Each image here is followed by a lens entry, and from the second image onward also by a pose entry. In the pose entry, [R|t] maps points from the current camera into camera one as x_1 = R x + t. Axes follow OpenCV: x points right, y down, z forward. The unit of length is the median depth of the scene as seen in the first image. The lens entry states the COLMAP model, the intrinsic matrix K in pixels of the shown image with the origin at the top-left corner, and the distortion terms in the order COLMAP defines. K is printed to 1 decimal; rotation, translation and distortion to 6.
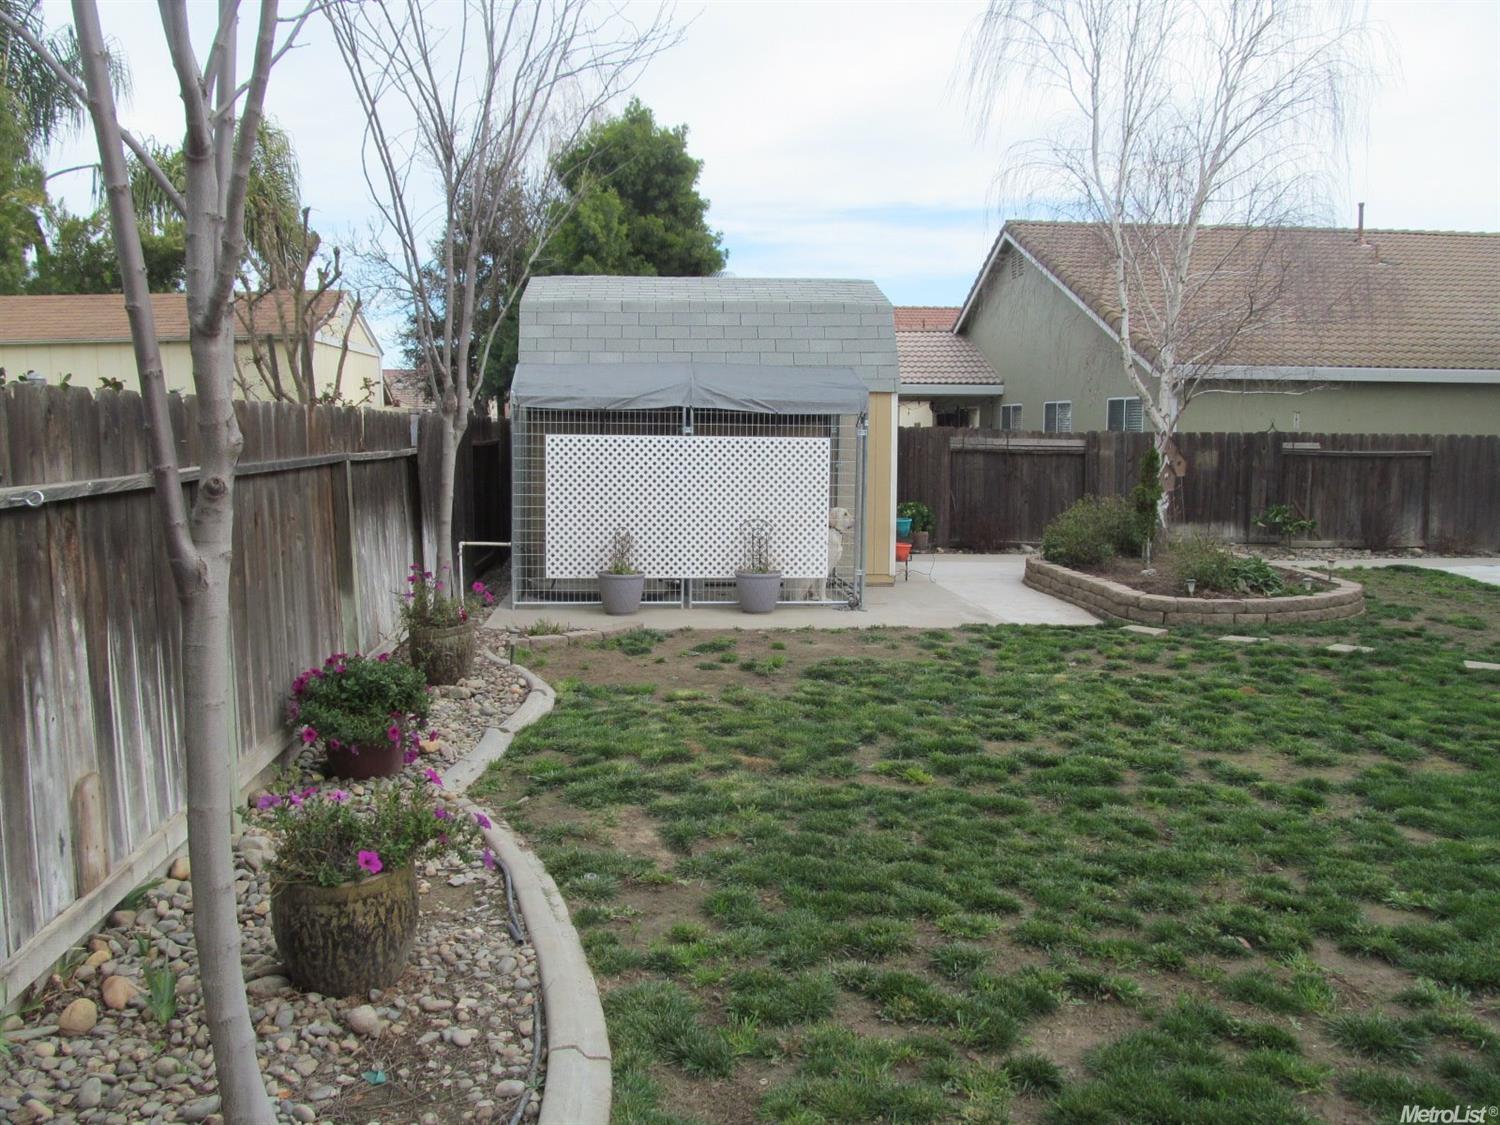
lens RADIAL K [[1241.0, 0, 744.4], [0, 1241.0, 553.9], [0, 0, 1]] dist [-0.072141, 0.051049]
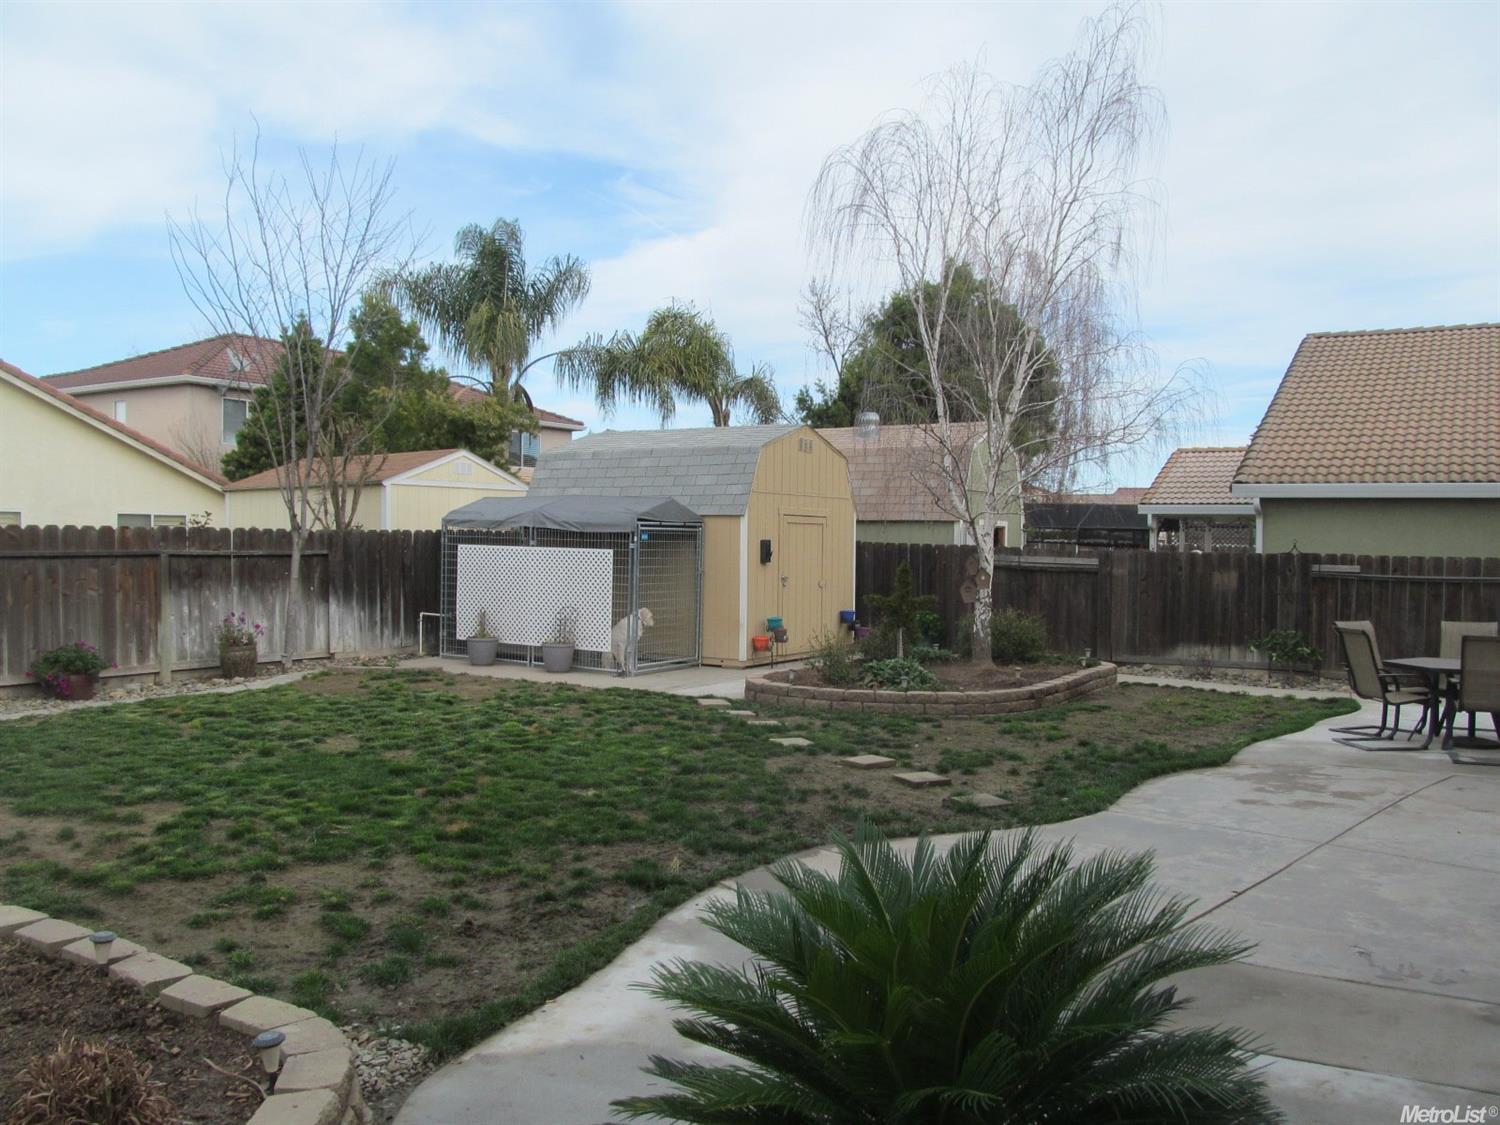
lens RADIAL K [[1241.0, 0, 744.4], [0, 1241.0, 553.9], [0, 0, 1]] dist [-0.072141, 0.051049]
pose [[0.808374, 0.015526, -0.588464, 1.006781], [-0.071507, 0.994839, -0.071982, -0.000328], [0.584310, 0.100268, 0.805313, -0.018783]]
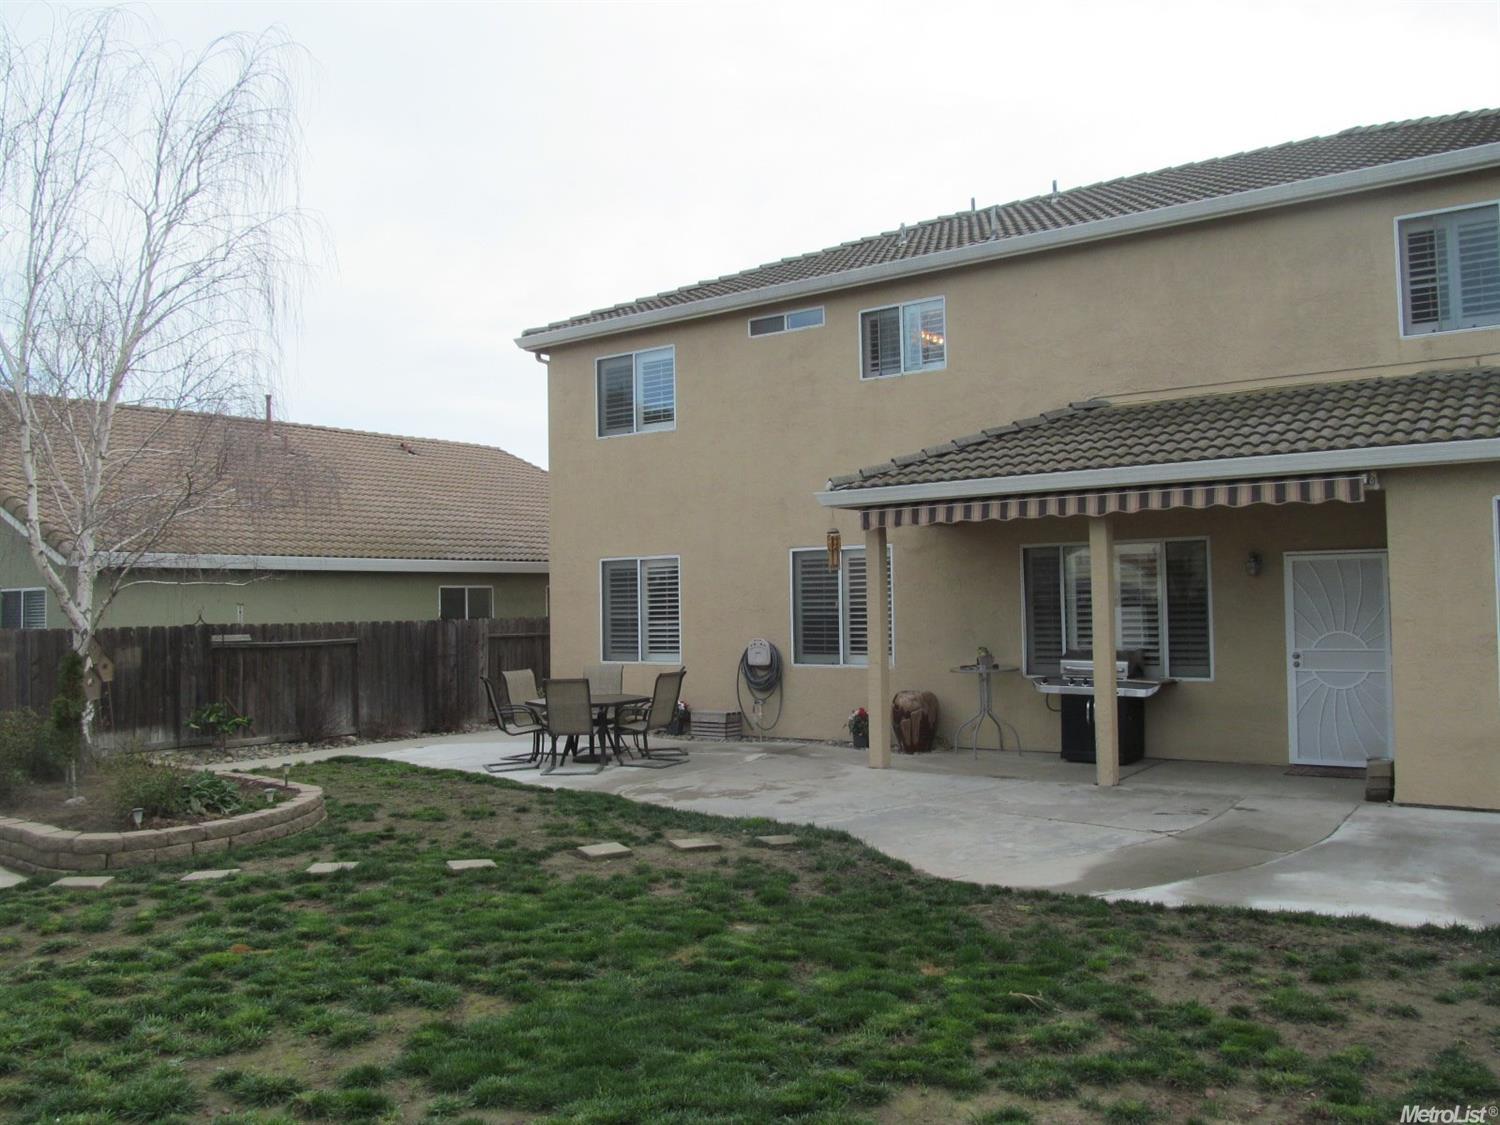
lens RADIAL K [[1238.6, 0, 747.5], [0, 1238.6, 539.1], [0, 0, 1]] dist [-0.069691, 0.032901]
pose [[0.660990, 0.022940, 0.750044, 0.014738], [0.099843, 0.987957, -0.118204, -0.019830], [-0.743723, 0.153018, 0.650740, 0.127045]]
